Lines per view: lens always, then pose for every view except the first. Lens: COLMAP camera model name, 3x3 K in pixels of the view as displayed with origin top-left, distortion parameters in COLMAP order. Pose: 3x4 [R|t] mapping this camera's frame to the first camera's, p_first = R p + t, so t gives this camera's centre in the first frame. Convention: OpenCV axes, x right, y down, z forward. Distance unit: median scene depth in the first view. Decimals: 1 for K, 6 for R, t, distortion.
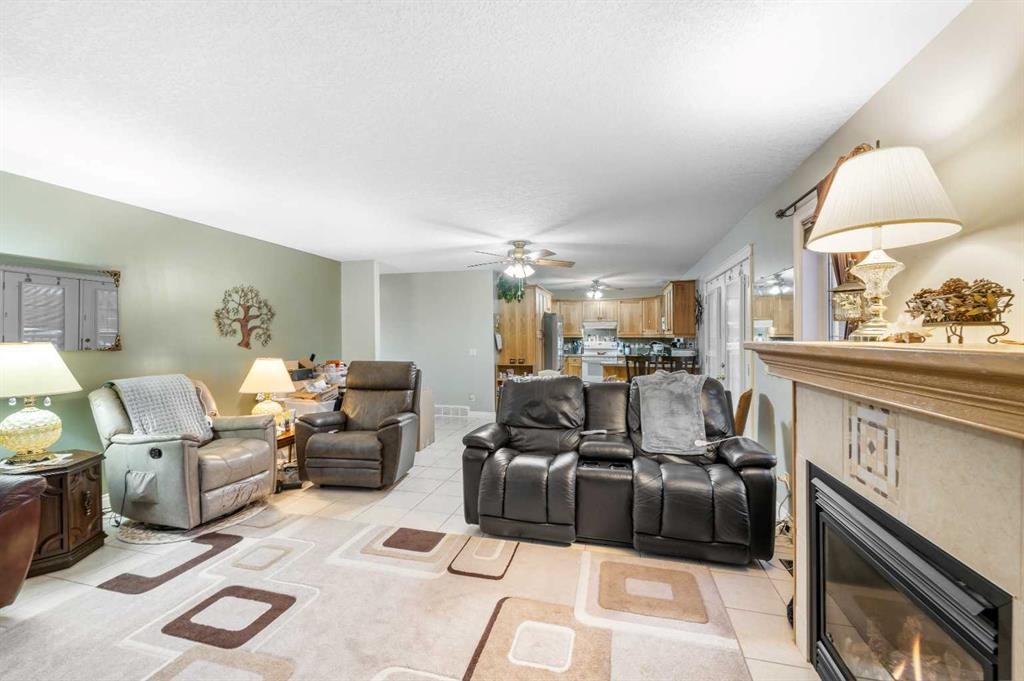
lens RADIAL K [[421.5, 0, 503.4], [0, 421.5, 339.5], [0, 0, 1]] dist [0.004288, -0.000883]
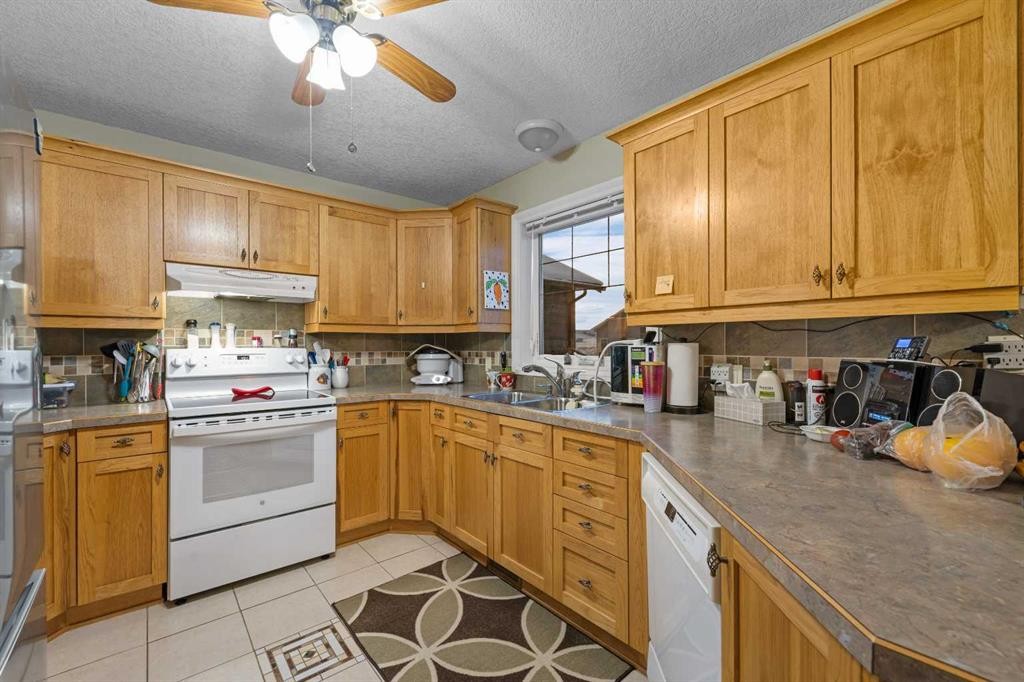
lens RADIAL K [[421.5, 0, 498.2], [0, 421.5, 346.5], [0, 0, 1]] dist [0.004288, -0.000883]
pose [[0.576890, -0.005324, 0.816805, 0.158392], [0.009204, 0.999958, 0.000018, 0.008368], [-0.816770, 0.007508, 0.576914, 1.075985]]
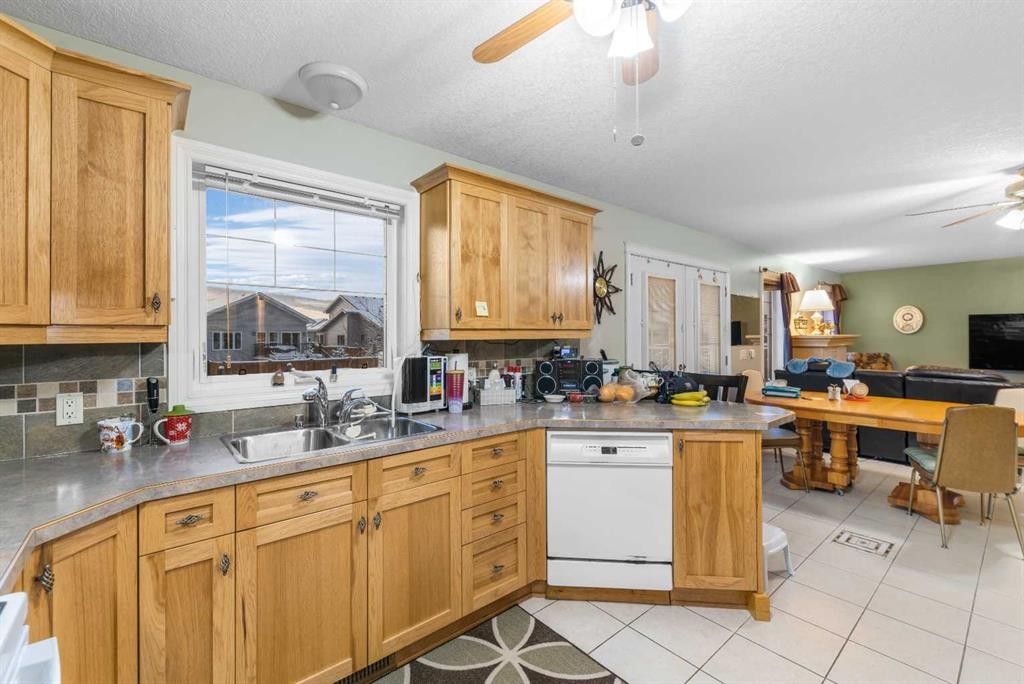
lens RADIAL K [[421.5, 0, 503.6], [0, 421.5, 337.1], [0, 0, 1]] dist [0.004288, -0.000883]
pose [[-0.811202, 0.004848, 0.584745, 0.223392], [0.011435, 0.999906, 0.007574, -0.009352], [-0.584654, 0.012831, -0.811181, 1.415008]]
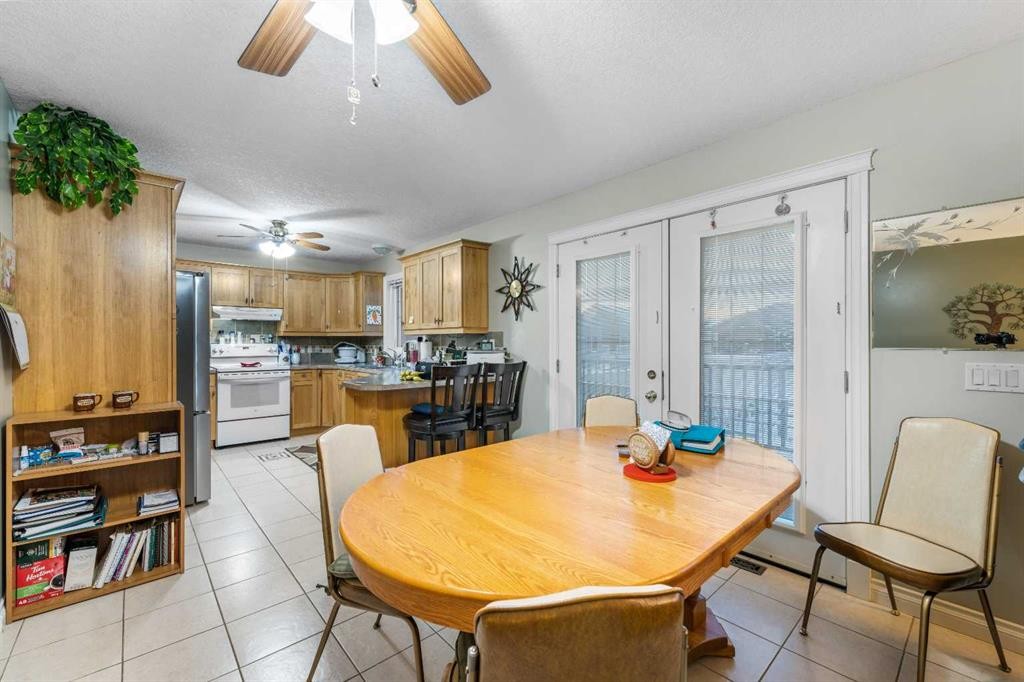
lens RADIAL K [[421.5, 0, 504.5], [0, 421.5, 342.8], [0, 0, 1]] dist [0.004288, -0.000883]
pose [[0.547349, -0.003680, 0.836897, -0.072827], [0.008441, 0.999964, -0.001124, 0.011260], [-0.836862, 0.007680, 0.547360, 0.619293]]
